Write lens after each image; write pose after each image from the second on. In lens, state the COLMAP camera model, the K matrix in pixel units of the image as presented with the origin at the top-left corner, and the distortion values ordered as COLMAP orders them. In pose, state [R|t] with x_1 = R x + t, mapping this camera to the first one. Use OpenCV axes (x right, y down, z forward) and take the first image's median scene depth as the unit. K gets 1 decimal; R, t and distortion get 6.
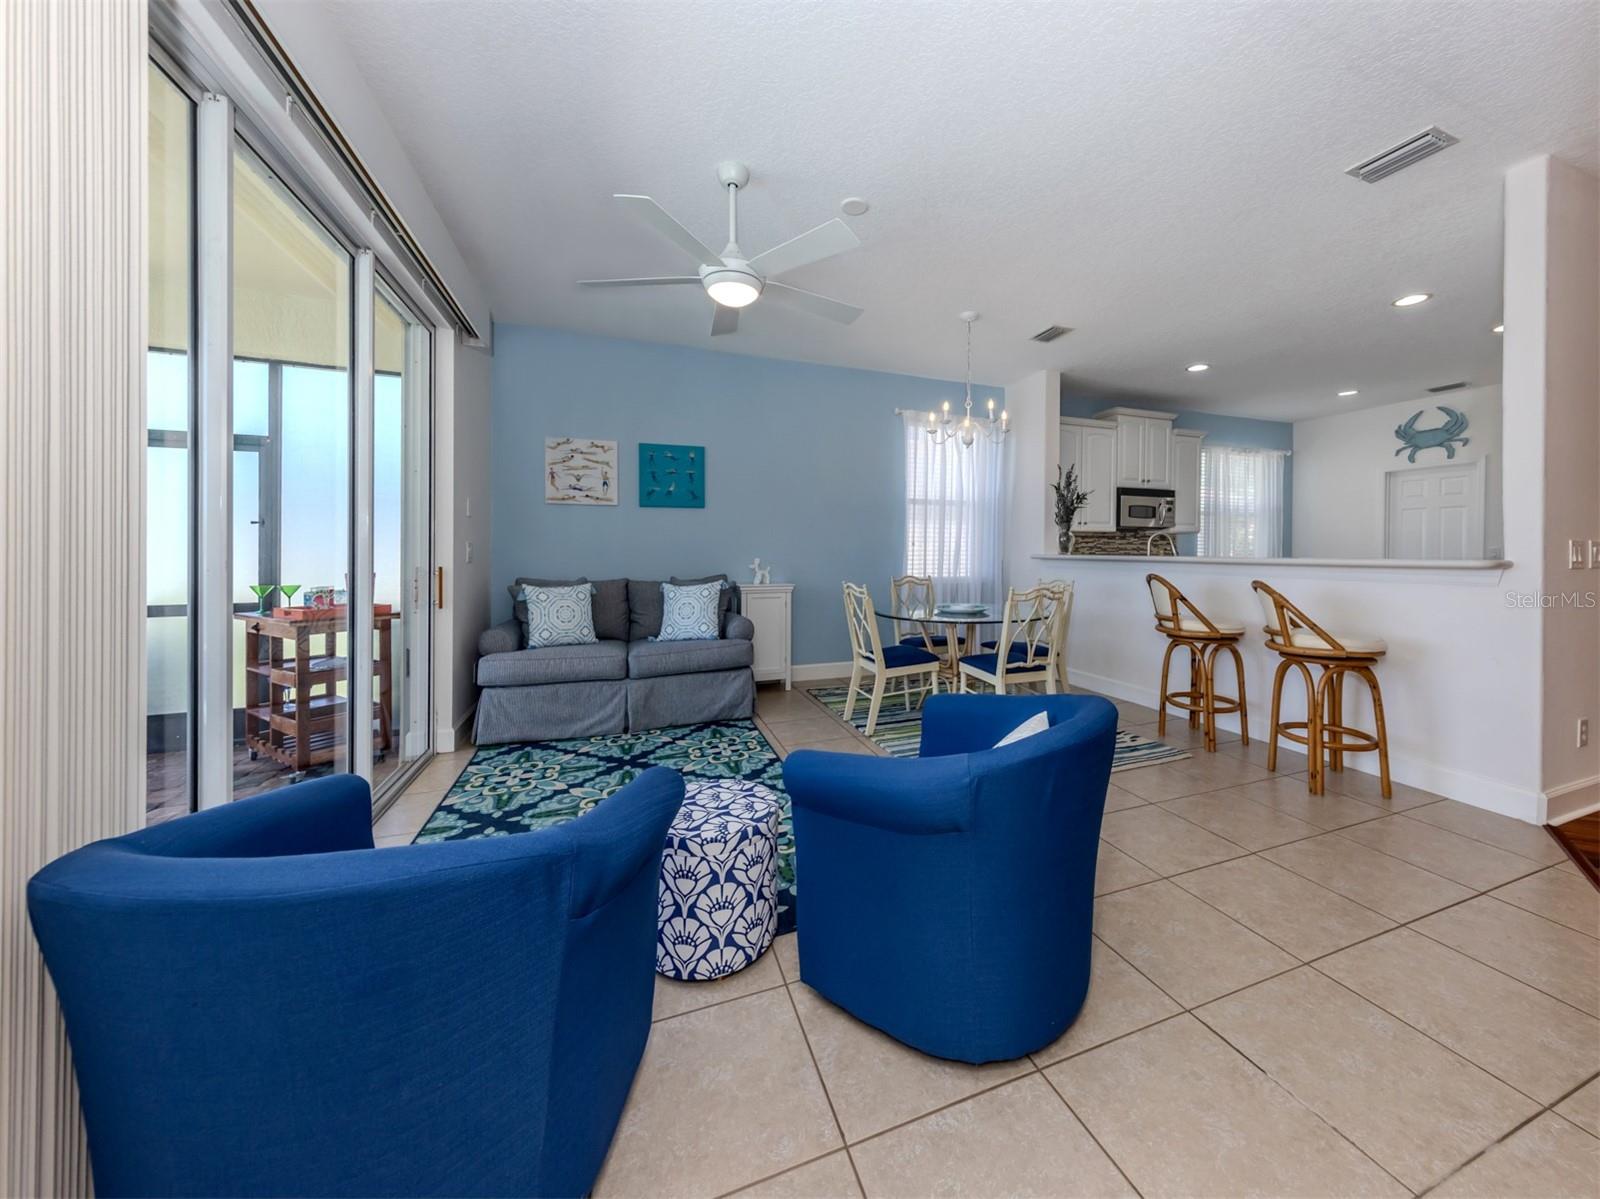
lens RADIAL K [[579.6, 0, 854.9], [0, 579.6, 547.5], [0, 0, 1]] dist [0.006655, -0.000252]
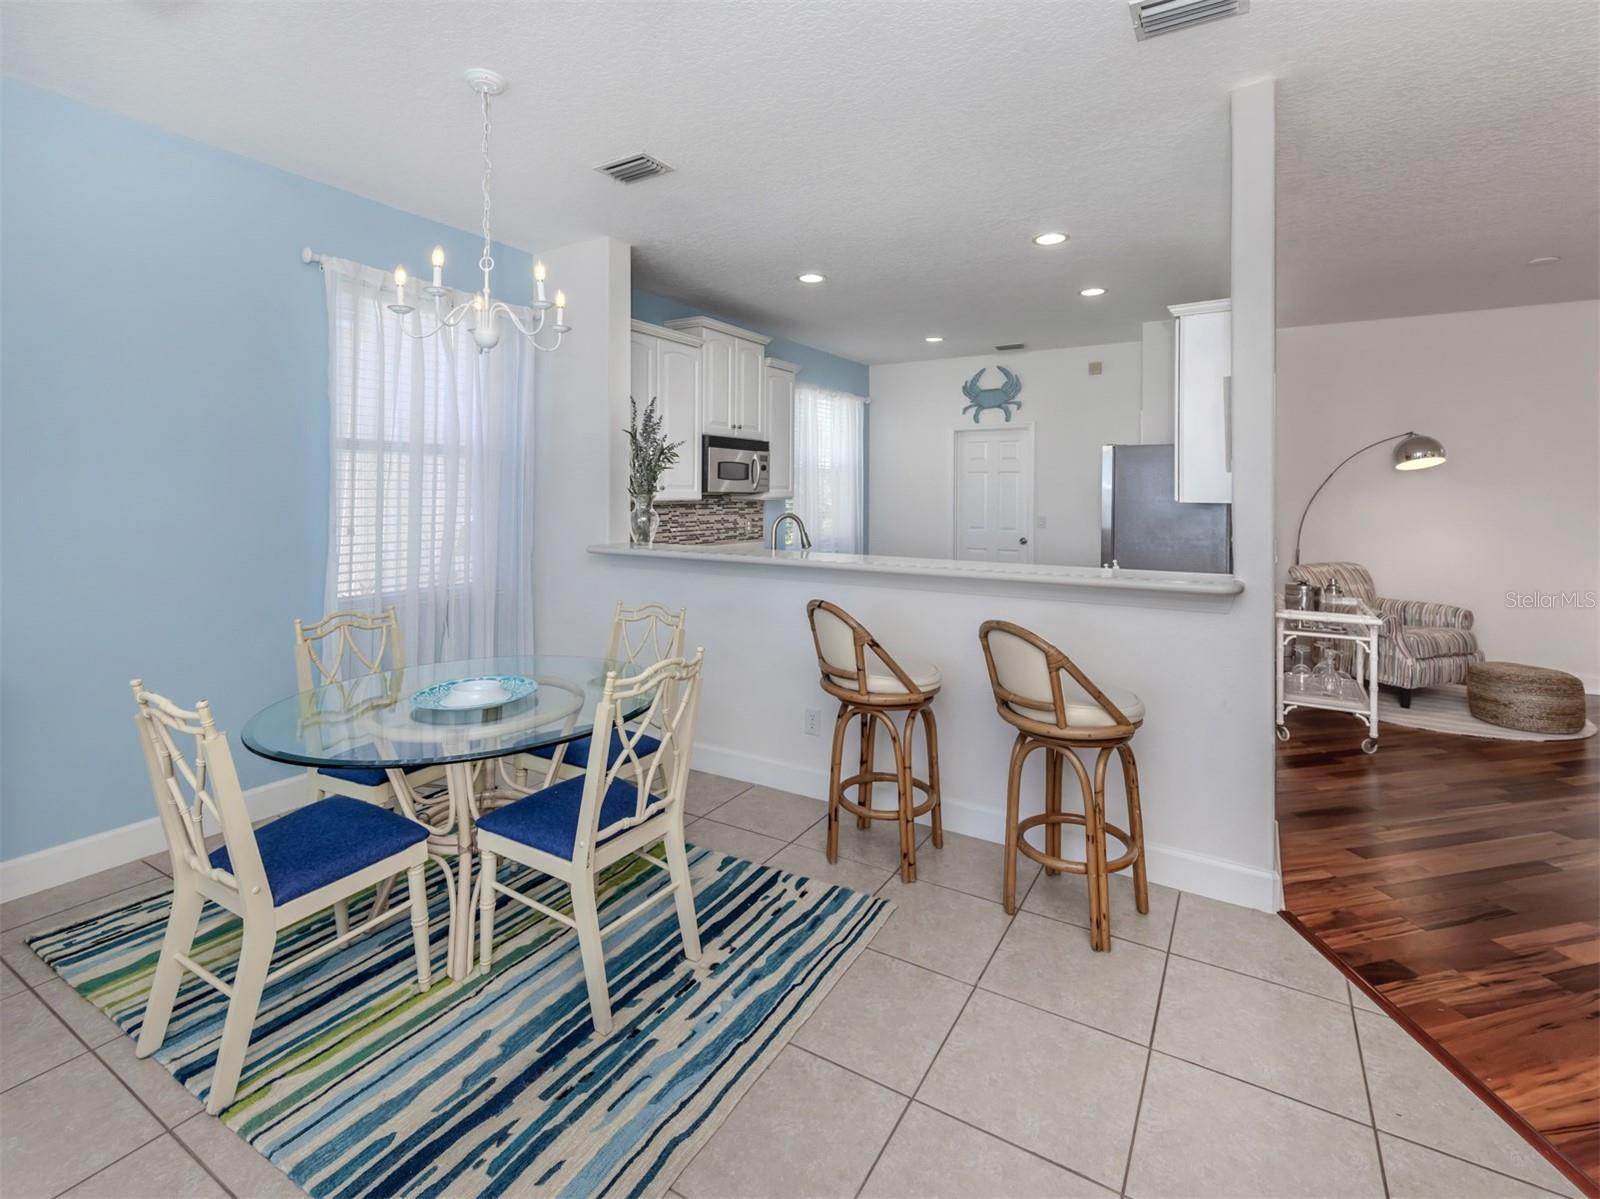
lens RADIAL K [[748.4, 0, 817.8], [0, 748.4, 491.5], [0, 0, 1]] dist [0.007718, -0.002078]
pose [[0.785185, 0.000873, 0.619261, 0.020395], [-0.005082, 0.999974, 0.005034, -0.055784], [-0.619241, -0.007099, 0.785169, 0.303115]]
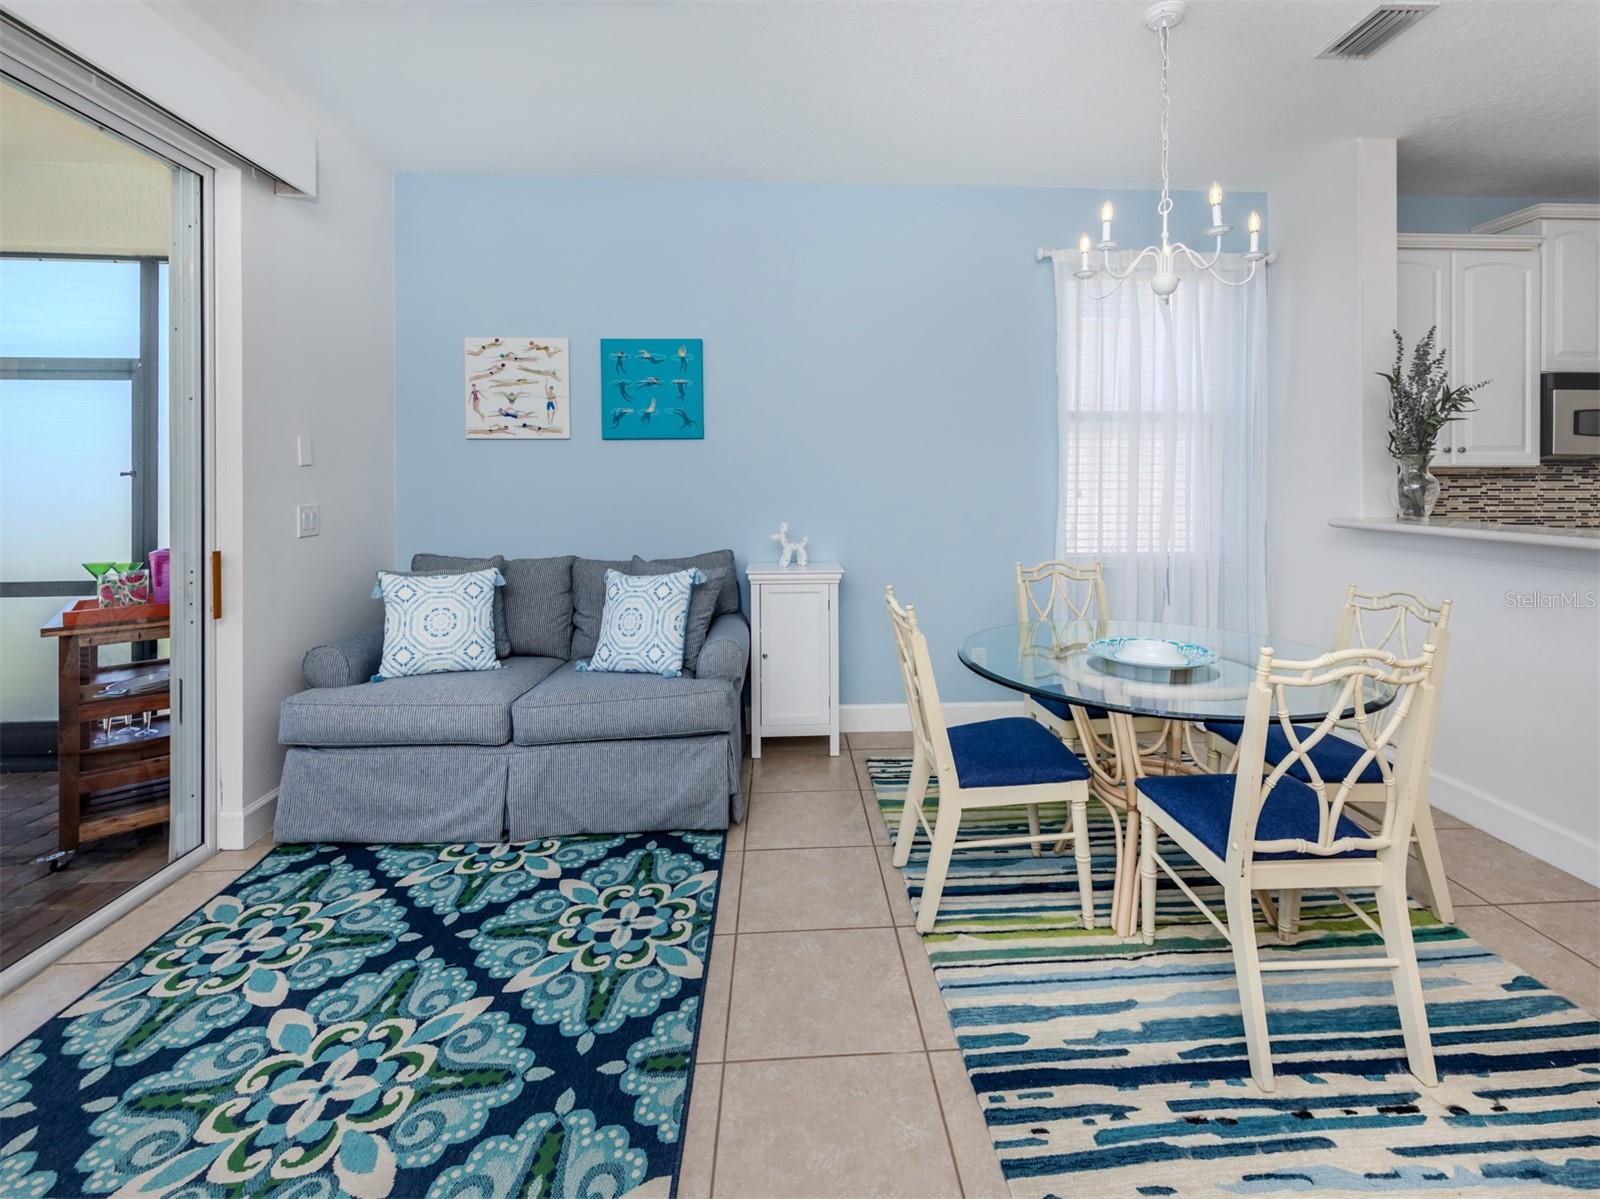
lens RADIAL K [[731.6, 0, 816.3], [0, 731.6, 475.1], [0, 0, 1]] dist [0.012183, -0.003196]
pose [[0.950774, -0.005196, -0.309842, 0.098755], [0.006086, 0.999980, 0.001905, -0.032697], [0.309826, -0.003697, 0.950786, 0.321222]]
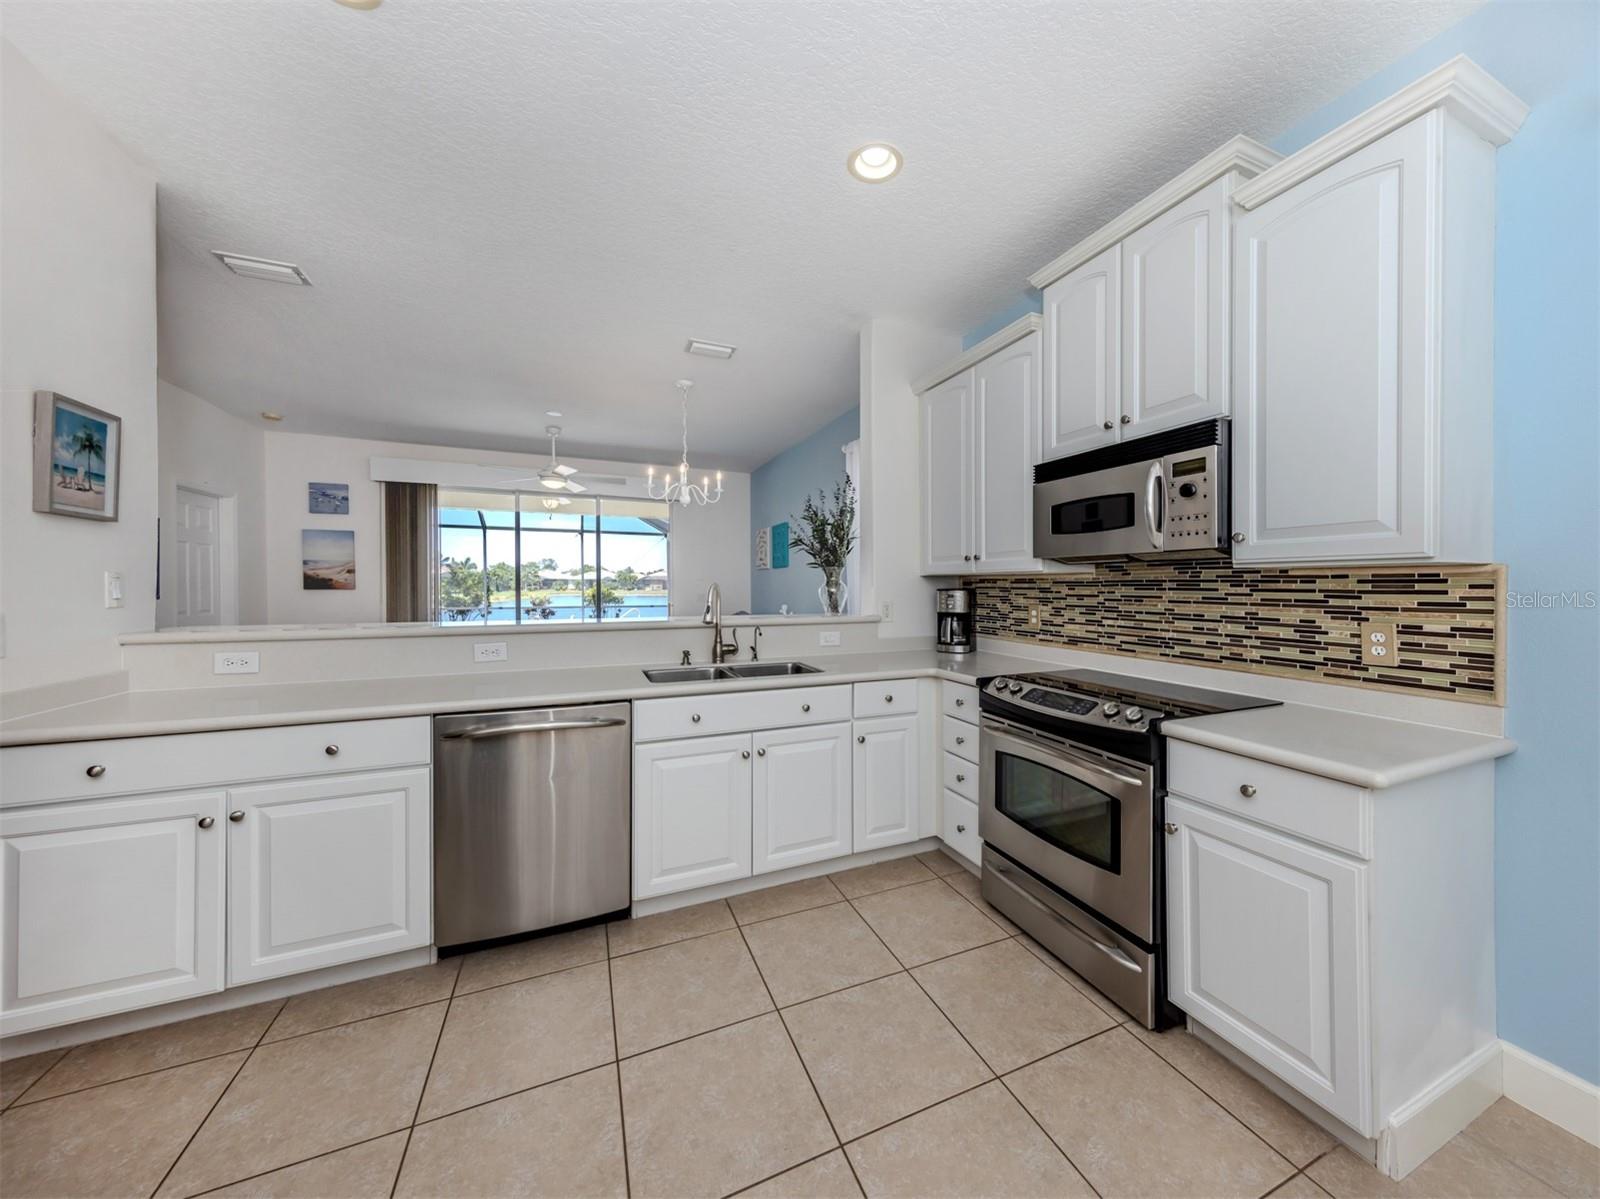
lens RADIAL K [[563.6, 0, 822.1], [0, 563.6, 585.1], [0, 0, 1]] dist [0.007663, 0.000008]
pose [[0.038475, 0.000284, -0.999260, 1.118325], [0.006251, 0.999980, 0.000525, -0.025267], [0.999240, -0.006267, 0.038472, 1.089518]]
